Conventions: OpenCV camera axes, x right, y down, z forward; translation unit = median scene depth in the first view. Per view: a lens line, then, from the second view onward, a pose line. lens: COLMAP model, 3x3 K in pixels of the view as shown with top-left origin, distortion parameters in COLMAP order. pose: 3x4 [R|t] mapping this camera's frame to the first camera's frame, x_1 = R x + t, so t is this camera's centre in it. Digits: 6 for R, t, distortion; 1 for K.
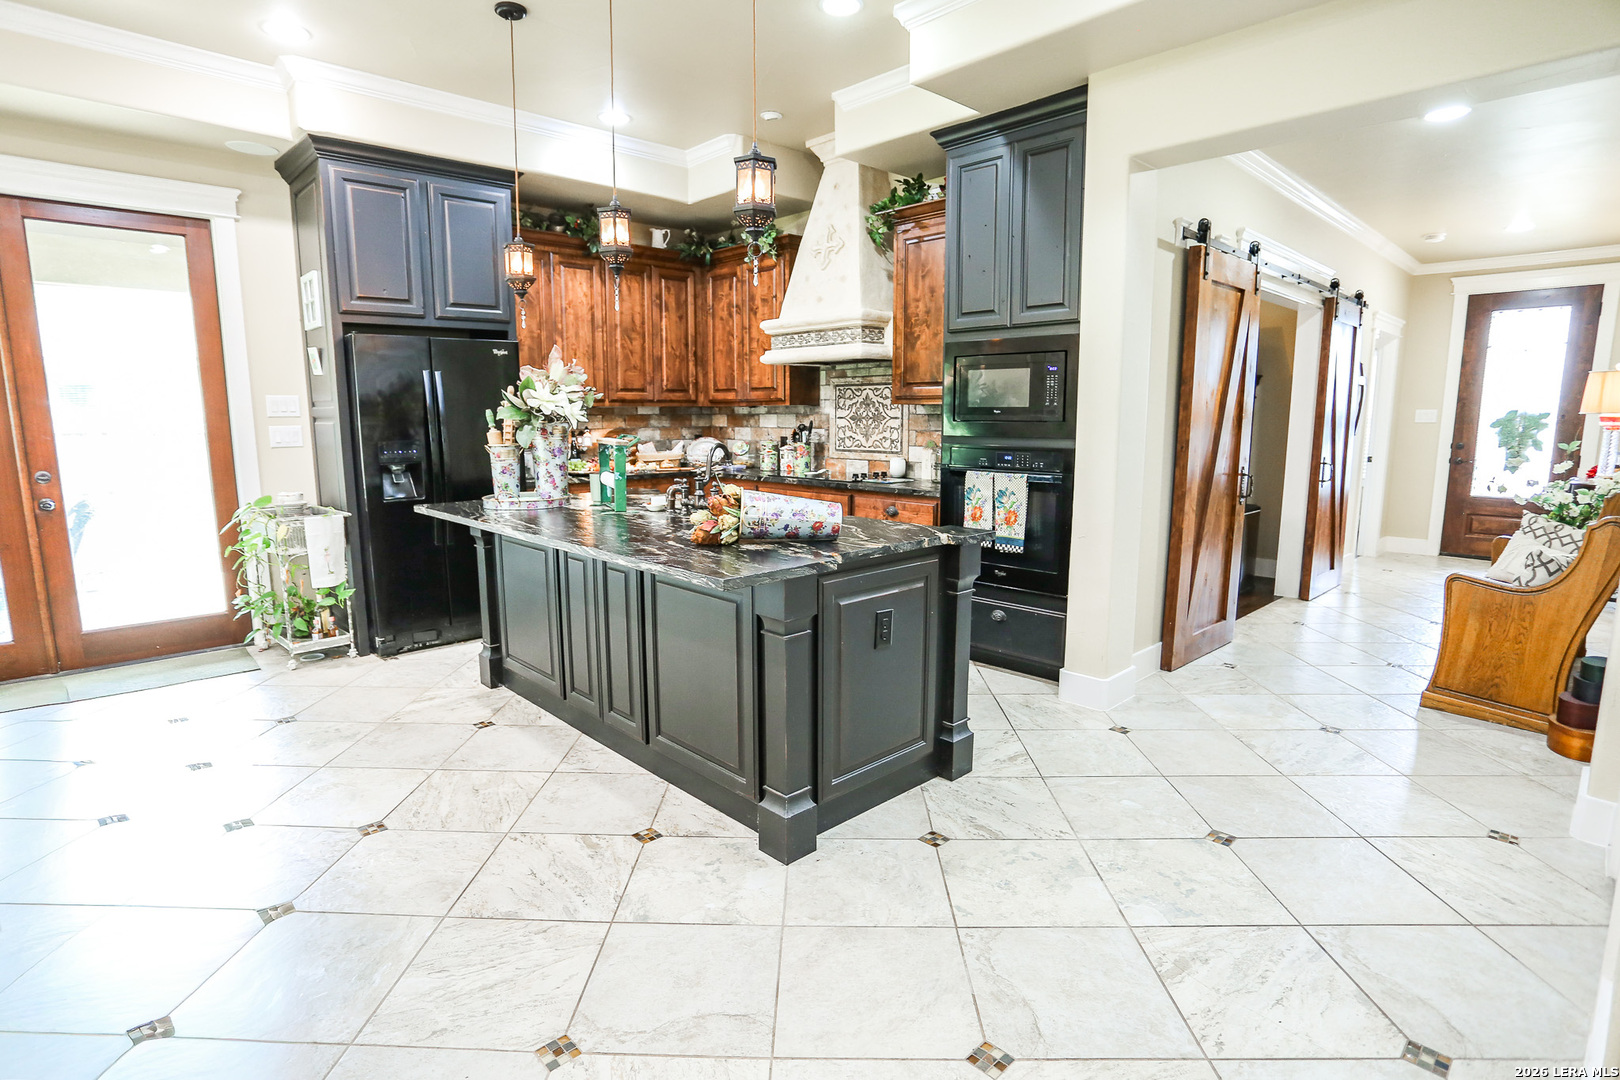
lens RADIAL K [[813.3, 0, 810.0], [0, 813.3, 540.0], [0, 0, 1]] dist [-0.077920, 0.032480]
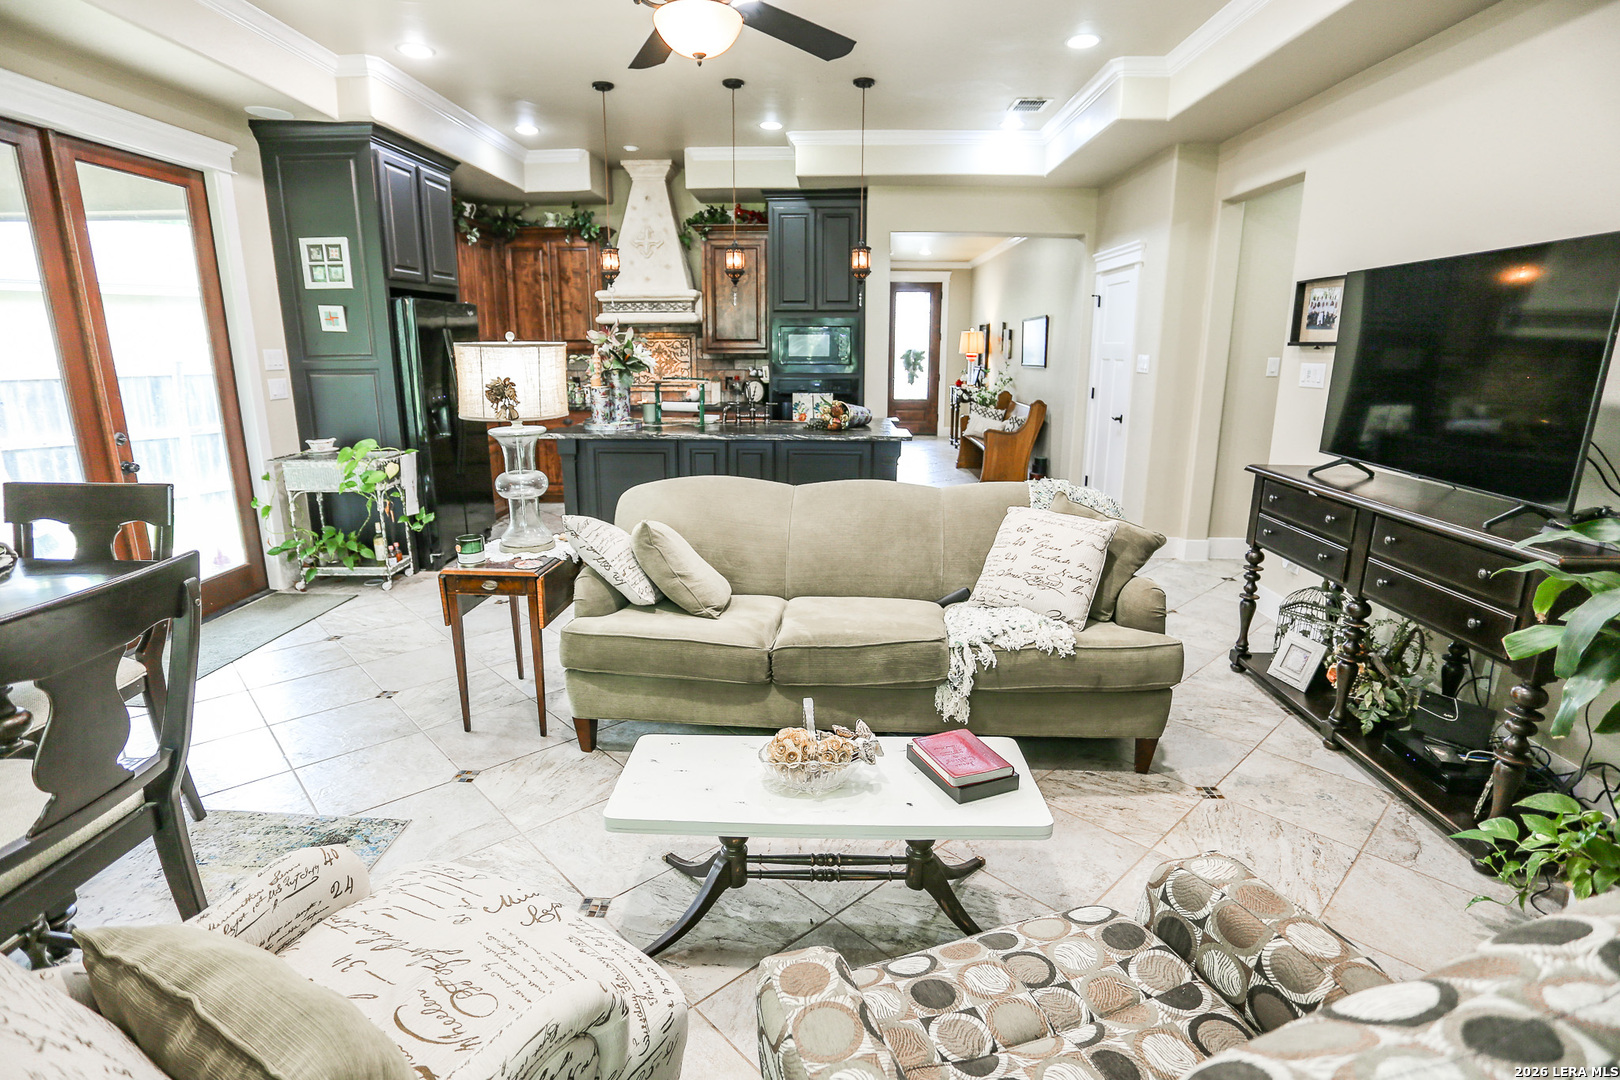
lens RADIAL K [[779.0, 0, 799.3], [0, 779.0, 522.3], [0, 0, 1]] dist [-0.071464, 0.025071]
pose [[0.720899, -0.151554, 0.676266, -0.707182], [0.104945, 0.988416, 0.109638, 0.005004], [-0.685048, -0.008067, 0.728453, -0.163943]]
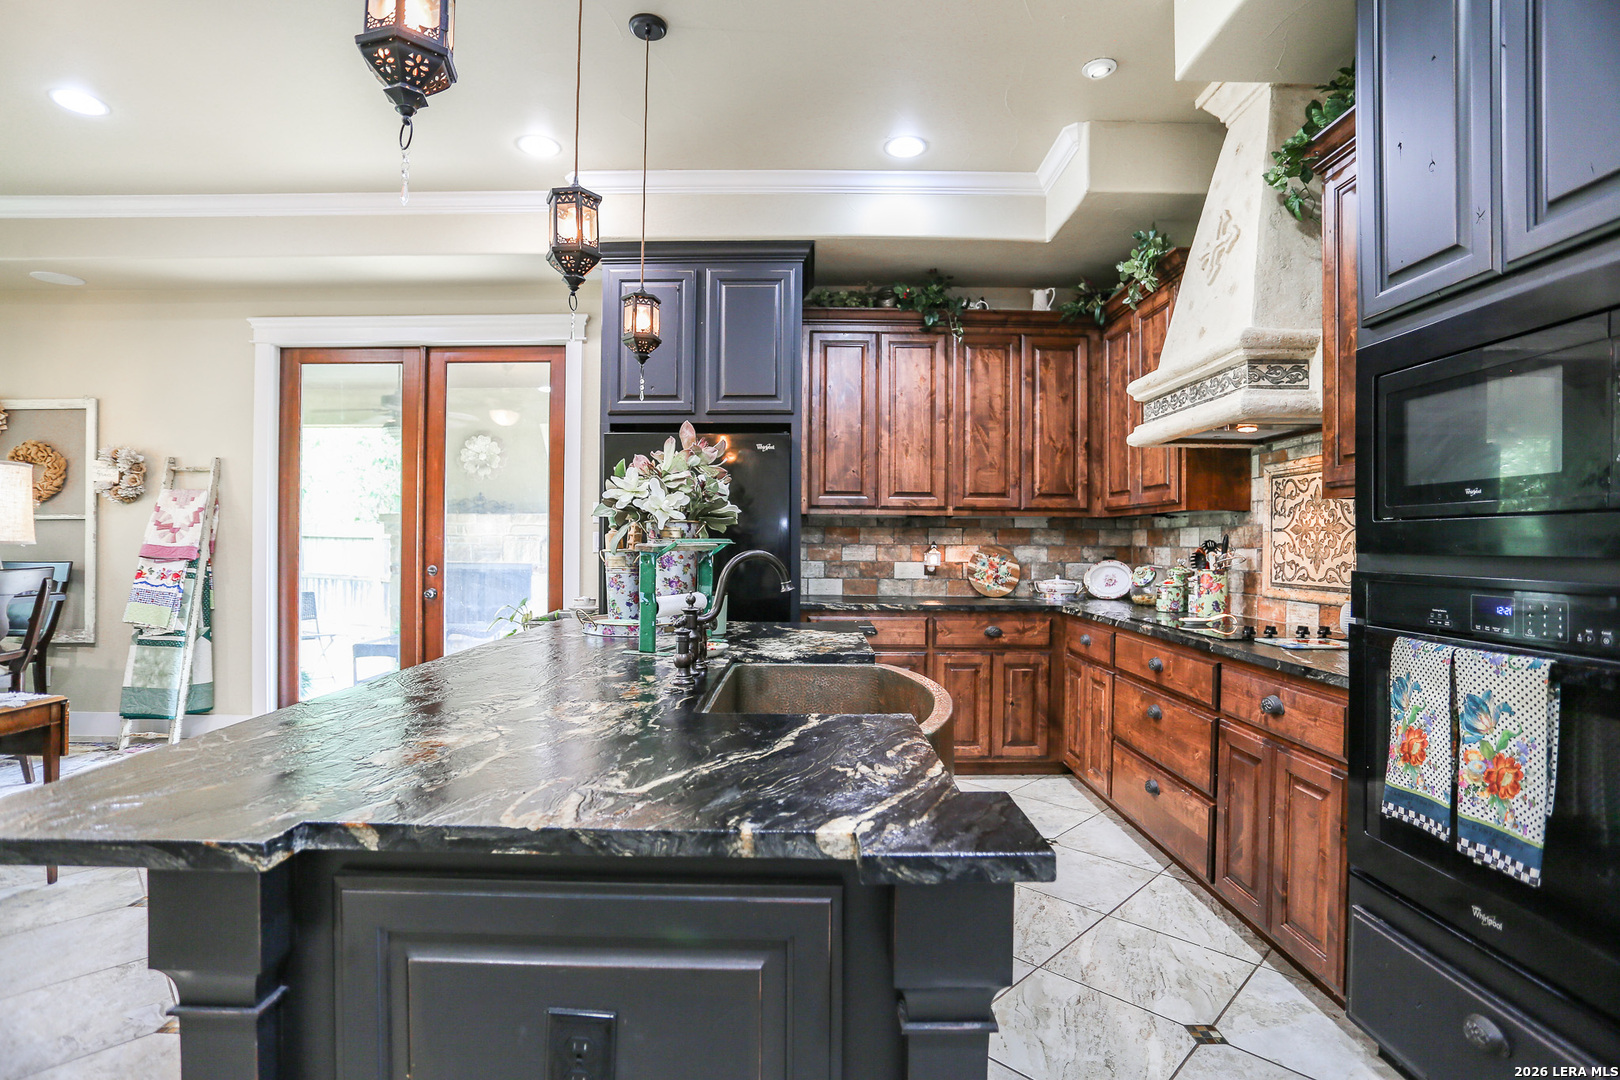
lens RADIAL K [[794.4, 0, 810.0], [0, 794.4, 540.0], [0, 0, 1]] dist [-0.076227, 0.034713]
pose [[0.724963, 0.005217, -0.688768, 0.181782], [-0.114734, 0.986915, -0.113289, -0.040696], [0.679164, 0.161156, 0.716076, 0.370010]]
